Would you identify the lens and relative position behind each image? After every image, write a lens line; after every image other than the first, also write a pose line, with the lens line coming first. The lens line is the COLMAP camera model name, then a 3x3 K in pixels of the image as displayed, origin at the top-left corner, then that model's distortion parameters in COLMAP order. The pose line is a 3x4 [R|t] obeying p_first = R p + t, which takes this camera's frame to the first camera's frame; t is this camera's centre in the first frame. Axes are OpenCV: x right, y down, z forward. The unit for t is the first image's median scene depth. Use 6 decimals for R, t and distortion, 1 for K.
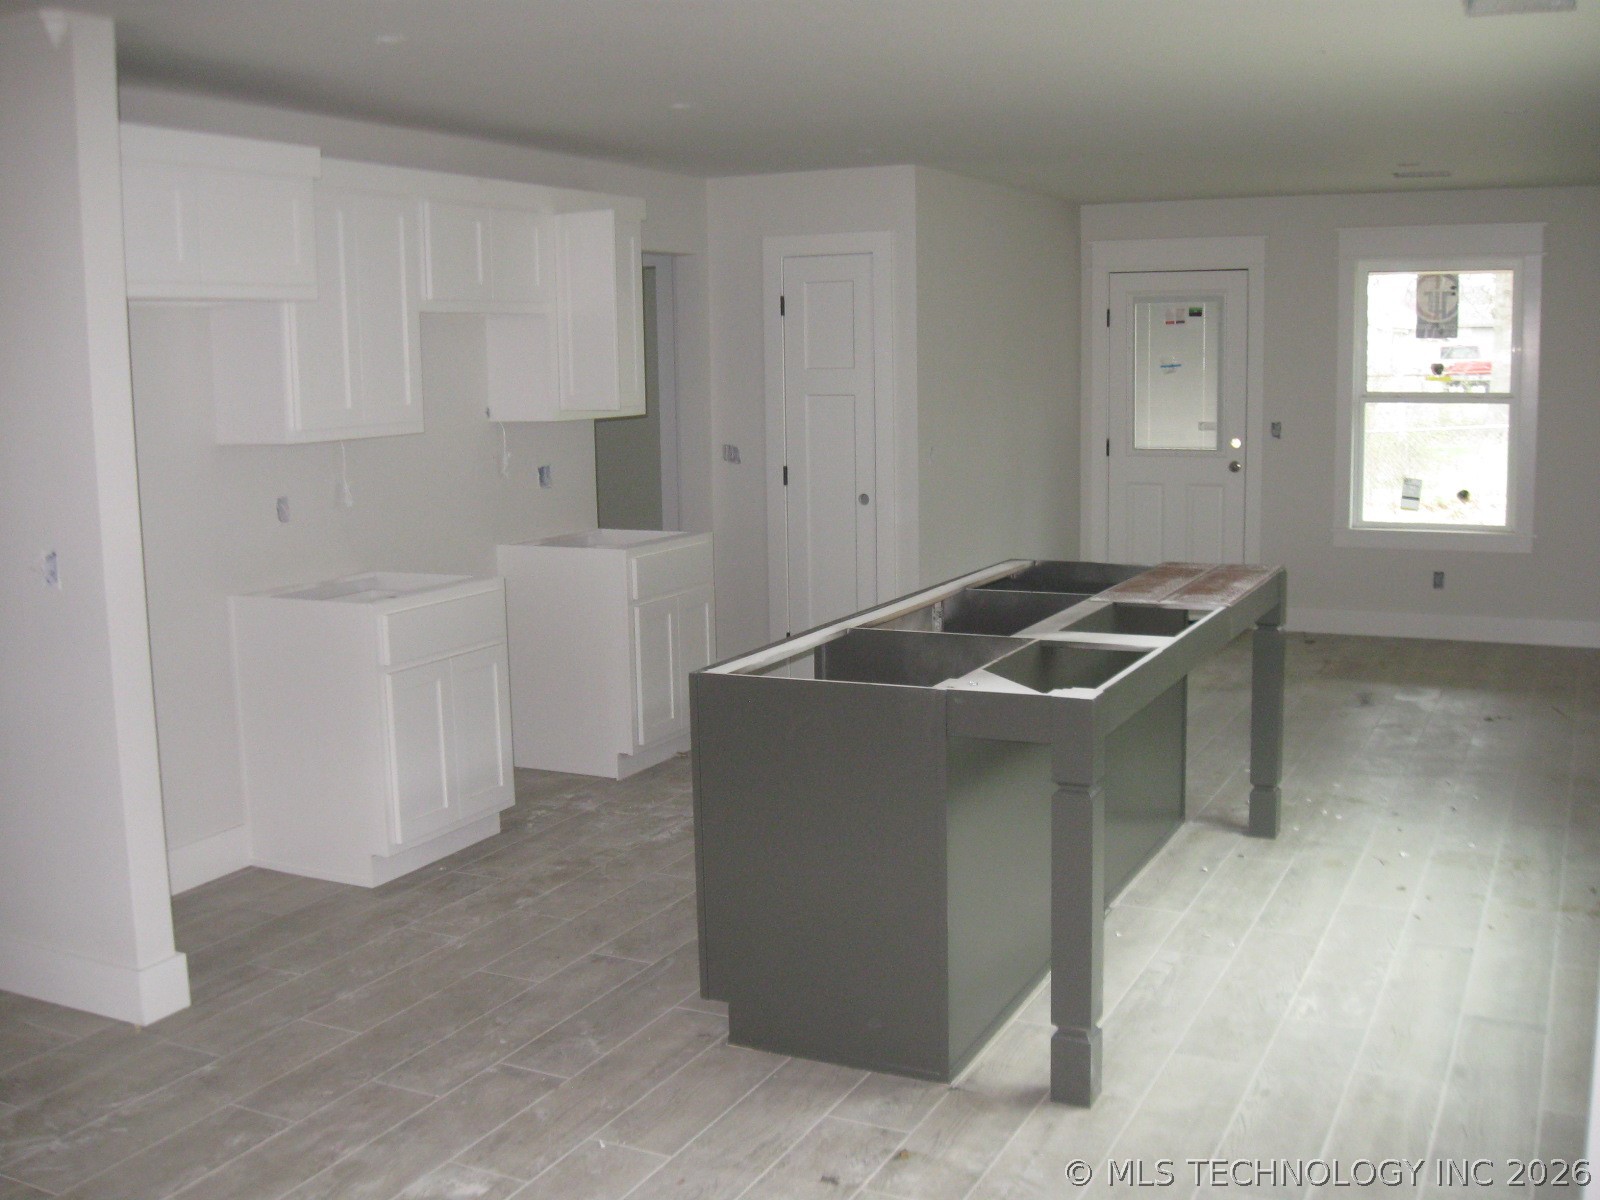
lens RADIAL K [[1653.1, 0, 800.0], [0, 1653.1, 600.0], [0, 0, 1]] dist [-0.128871, 0.003047]
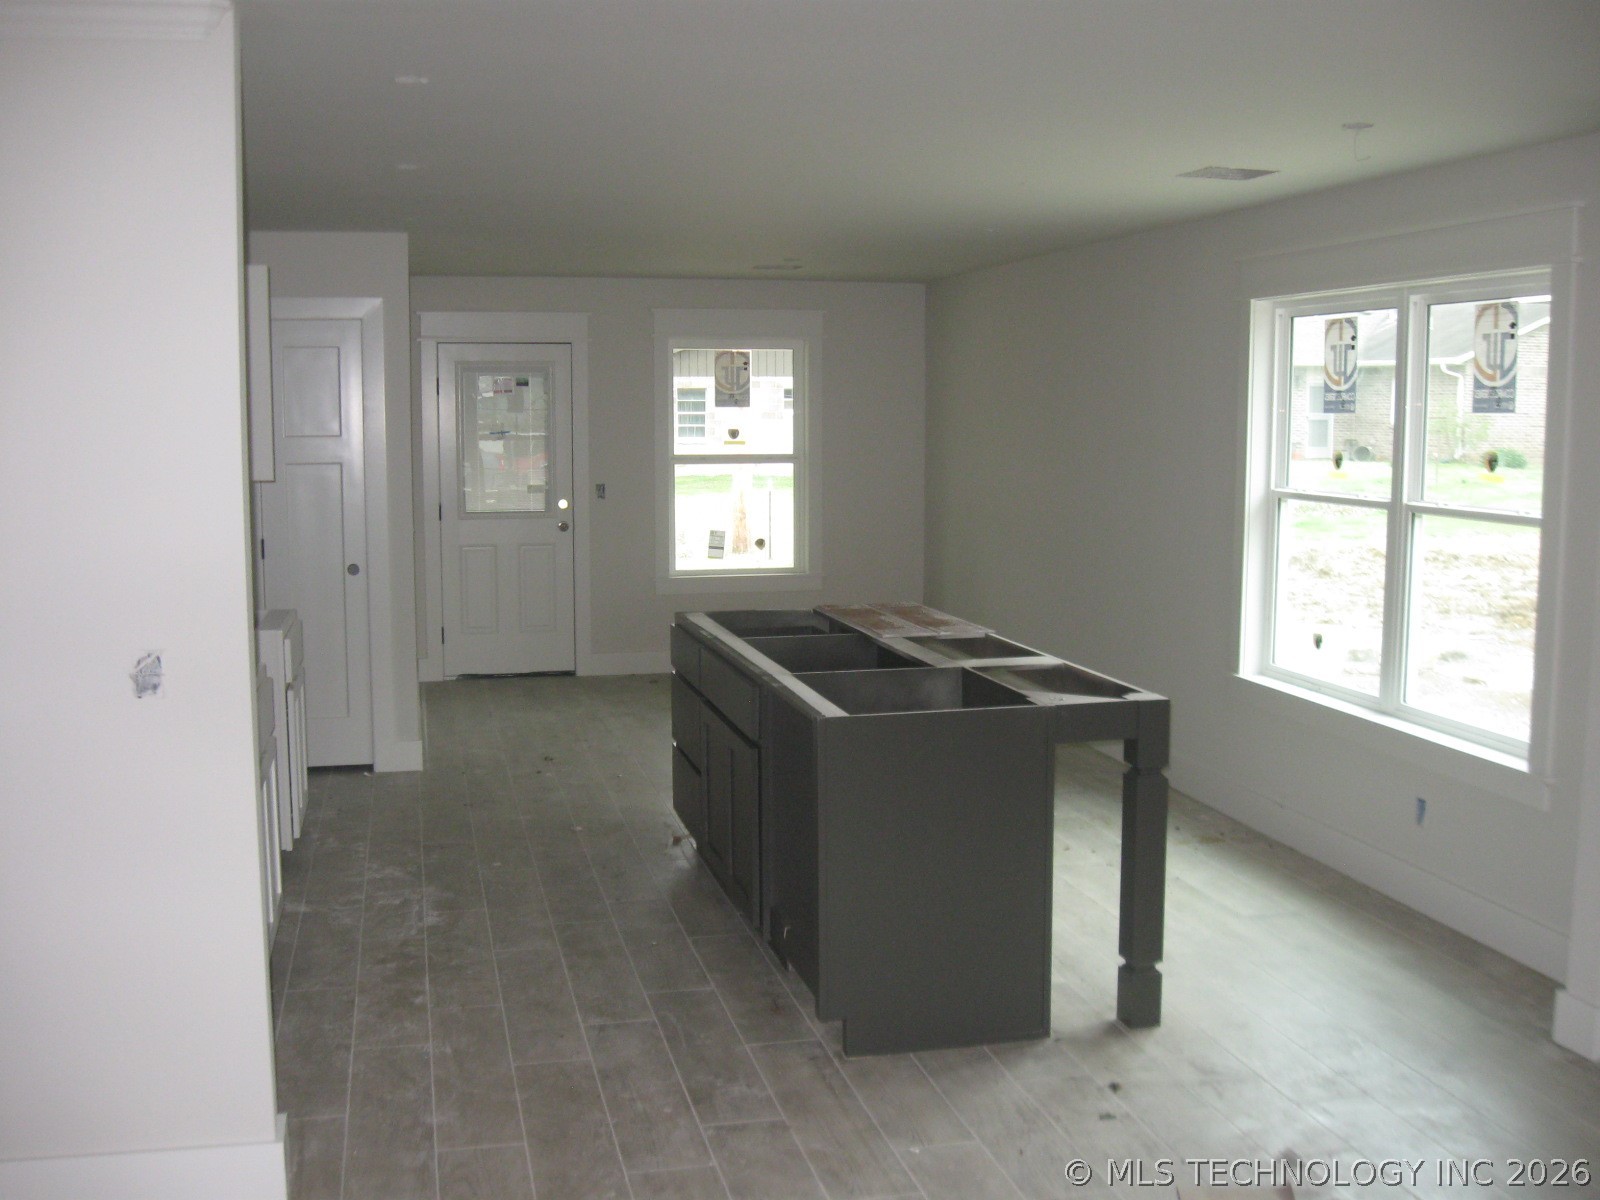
lens RADIAL K [[1653.1, 0, 800.0], [0, 1653.1, 600.0], [0, 0, 1]] dist [-0.128871, 0.003047]
pose [[0.774665, -0.056701, 0.629825, -0.361864], [0.081936, 0.996576, -0.011060, -0.010309], [-0.627042, 0.060173, 0.776658, 0.080023]]
